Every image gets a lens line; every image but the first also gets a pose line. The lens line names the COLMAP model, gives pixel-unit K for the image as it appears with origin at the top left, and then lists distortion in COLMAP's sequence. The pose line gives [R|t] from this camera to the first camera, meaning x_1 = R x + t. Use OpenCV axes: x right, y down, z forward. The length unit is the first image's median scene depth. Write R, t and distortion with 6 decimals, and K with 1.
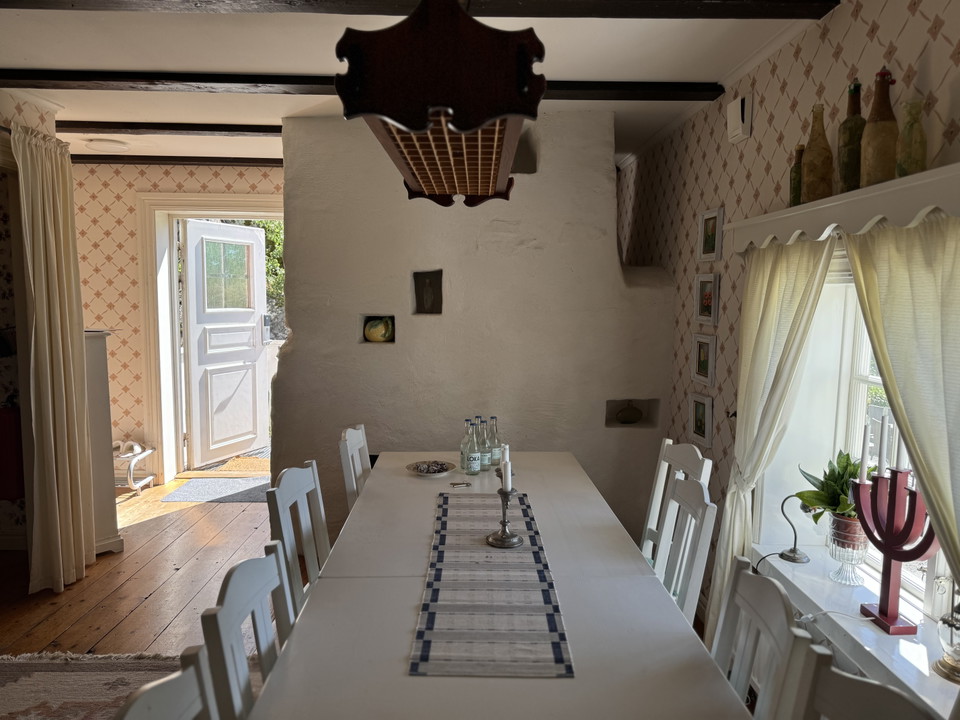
lens RADIAL K [[667.6, 0, 483.7], [0, 667.6, 359.5], [0, 0, 1]] dist [0.157187, -0.296496]
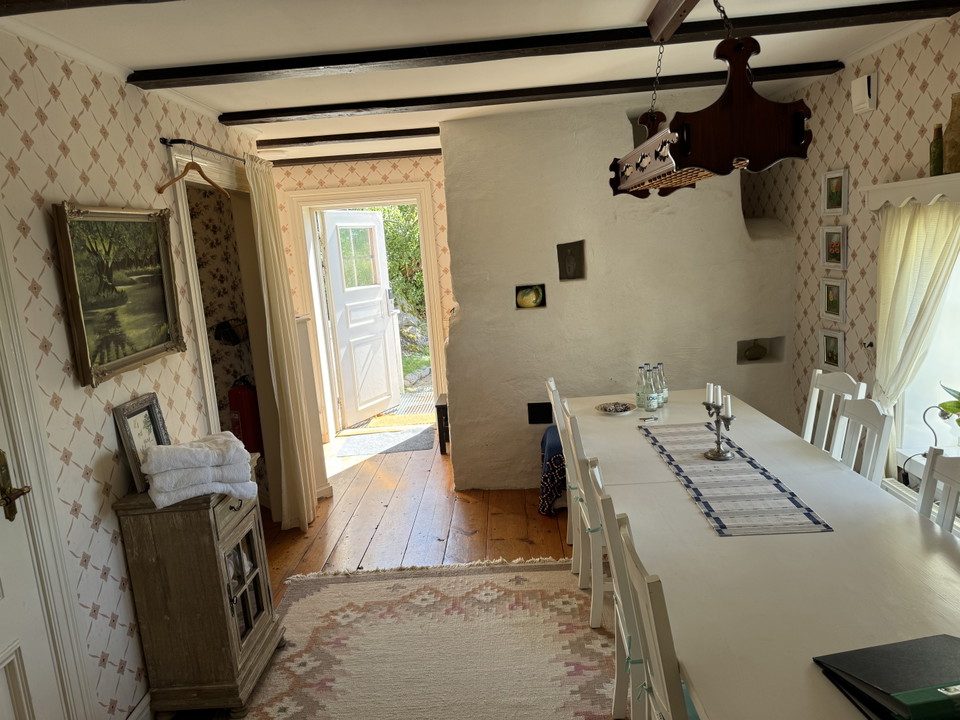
lens RADIAL K [[670.1, 0, 480.0], [0, 670.1, 360.0], [0, 0, 1]] dist [0.067744, -0.081019]
pose [[0.995157, -0.078094, -0.059695, -0.245188], [0.082338, 0.993979, 0.072288, -0.035609], [0.053690, -0.076853, 0.995596, -0.231105]]
